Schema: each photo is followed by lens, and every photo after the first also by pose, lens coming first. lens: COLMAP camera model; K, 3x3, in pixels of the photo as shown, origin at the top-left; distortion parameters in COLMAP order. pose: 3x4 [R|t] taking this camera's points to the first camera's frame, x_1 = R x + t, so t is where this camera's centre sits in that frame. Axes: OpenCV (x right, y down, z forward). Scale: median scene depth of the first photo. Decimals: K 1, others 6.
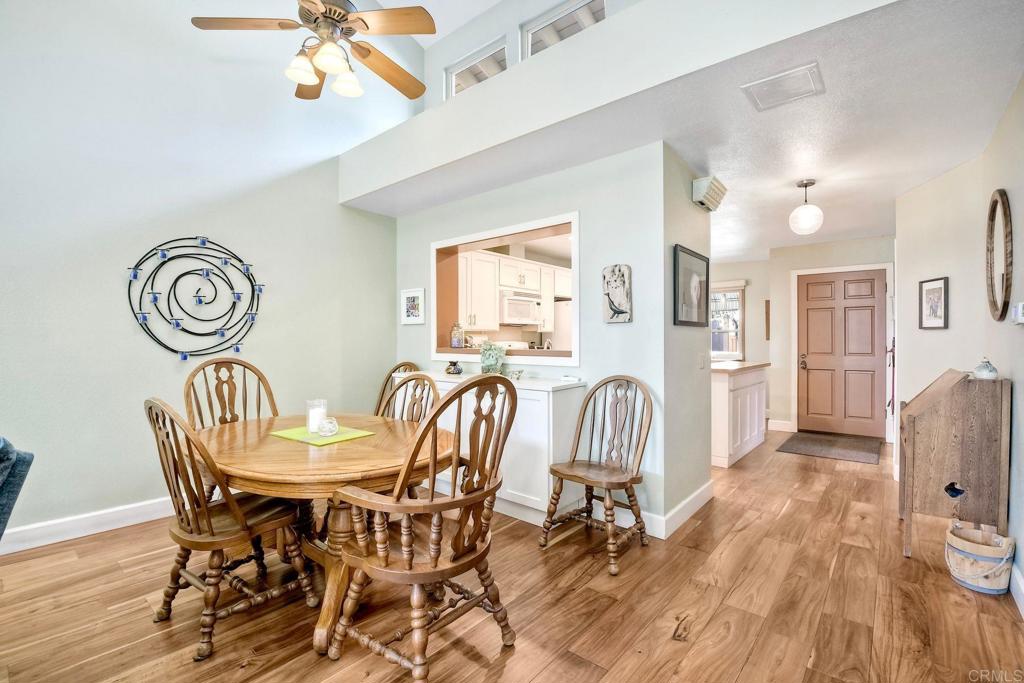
lens RADIAL K [[453.7, 0, 504.8], [0, 453.7, 344.4], [0, 0, 1]] dist [-0.001095, -0.000218]
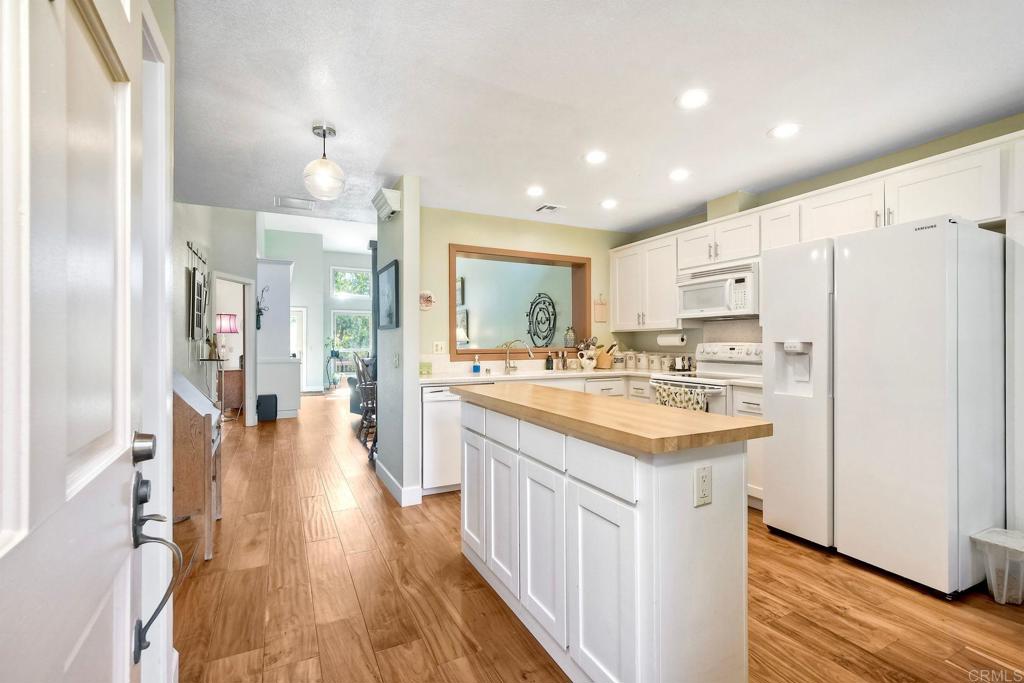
lens RADIAL K [[470.3, 0, 536.9], [0, 470.3, 342.5], [0, 0, 1]] dist [-0.003372, -0.000518]
pose [[-0.352400, 0.001414, -0.935848, 1.221382], [-0.006373, 0.999972, 0.003910, -0.011265], [0.935828, 0.007343, -0.352381, 1.545012]]
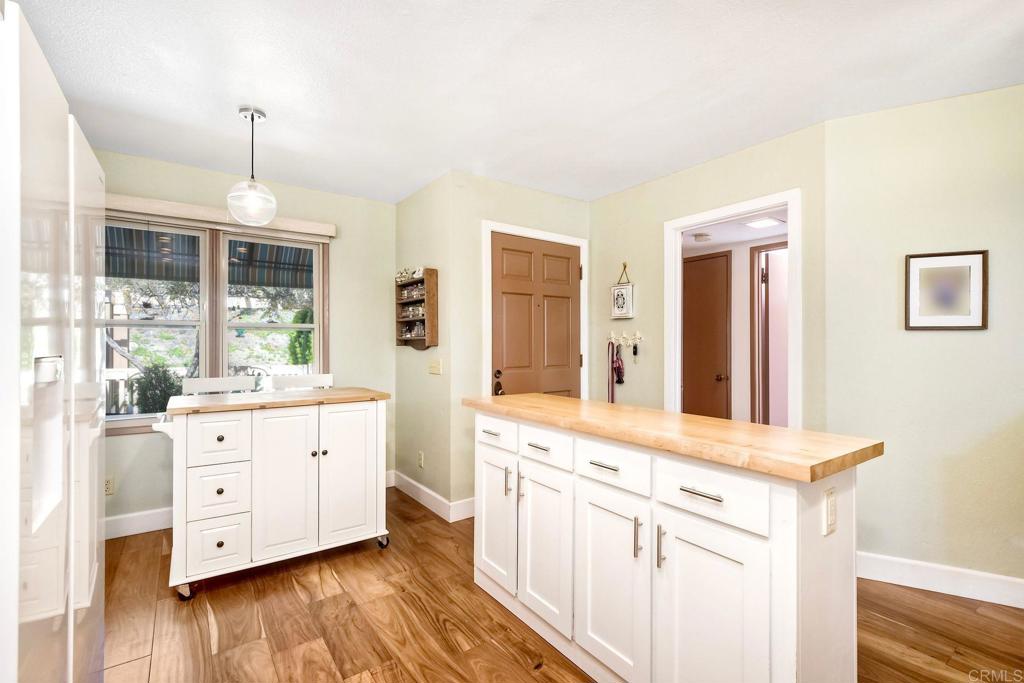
lens RADIAL K [[459.0, 0, 515.6], [0, 459.0, 337.8], [0, 0, 1]] dist [0.017762, 0.000019]
pose [[0.231355, 0.013375, 0.972777, 0.173994], [0.006914, 0.999858, -0.015392, -0.017479], [-0.972845, 0.010287, 0.231229, 1.372070]]
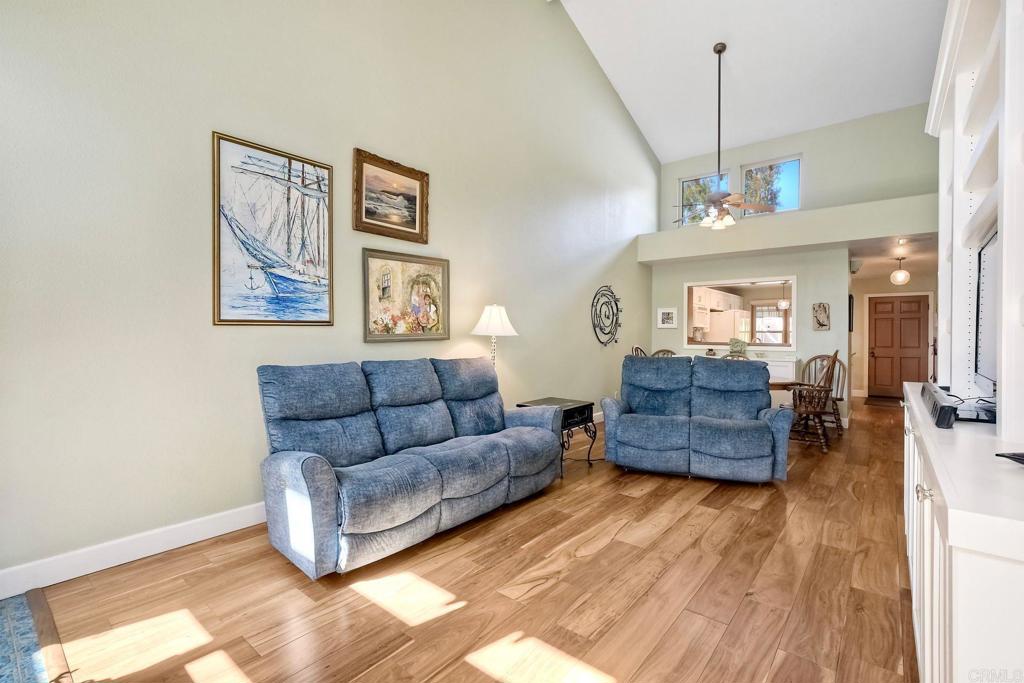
lens RADIAL K [[459.0, 0, 515.6], [0, 459.0, 337.8], [0, 0, 1]] dist [0.017762, 0.000019]
pose [[0.999302, 0.006887, 0.036715, -1.021896], [-0.006729, 0.999968, -0.004426, 0.005815], [-0.036744, 0.004176, 0.999316, -0.900042]]
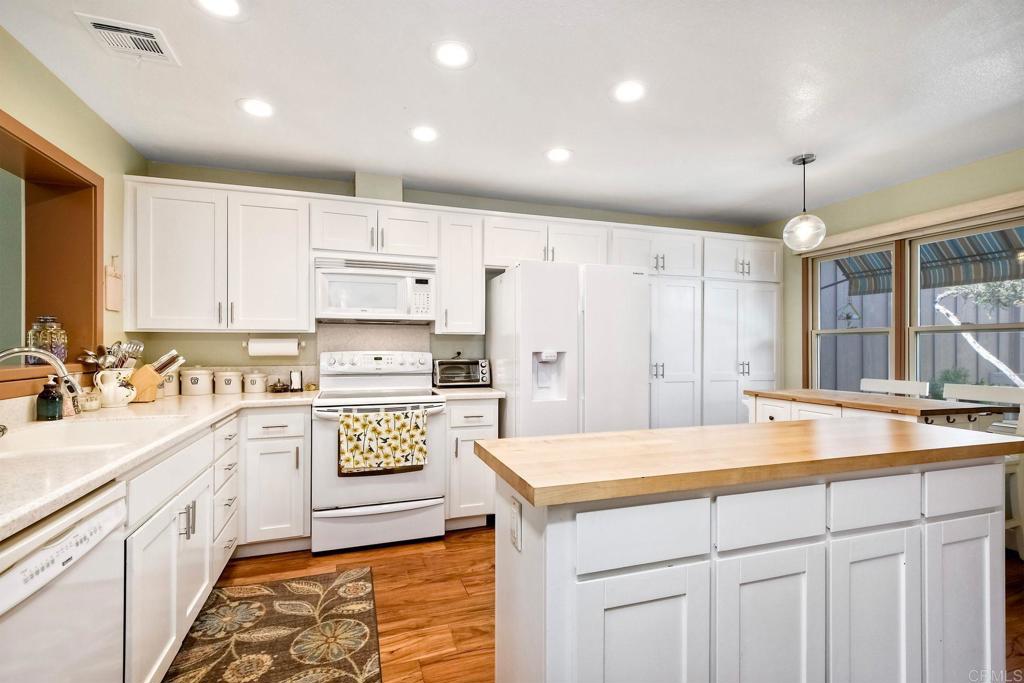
lens RADIAL K [[453.7, 0, 504.8], [0, 453.7, 344.4], [0, 0, 1]] dist [-0.001095, -0.000218]
pose [[0.861710, 0.001766, -0.507399, 0.694004], [-0.008267, 0.999910, -0.010560, -0.015222], [0.507335, 0.013295, 0.861647, 0.936173]]
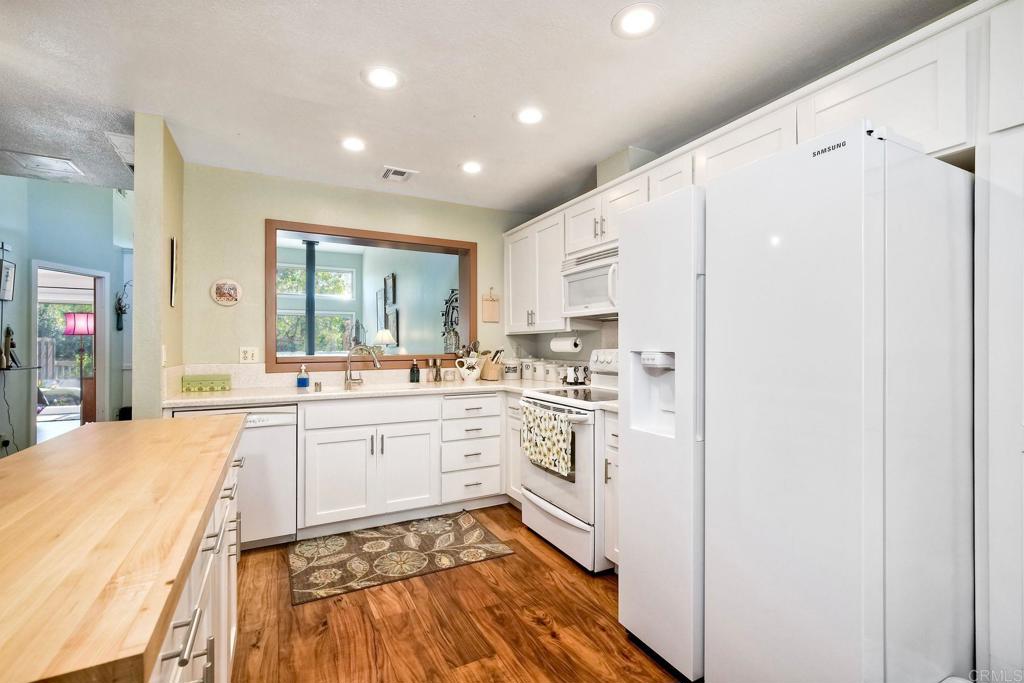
lens RADIAL K [[466.0, 0, 539.4], [0, 466.0, 343.5], [0, 0, 1]] dist [0.001645, -0.000161]
pose [[-0.336494, -0.000925, -0.941685, 0.860231], [-0.007799, 0.999968, 0.001805, -0.019740], [0.941653, 0.007952, -0.336491, 1.719044]]
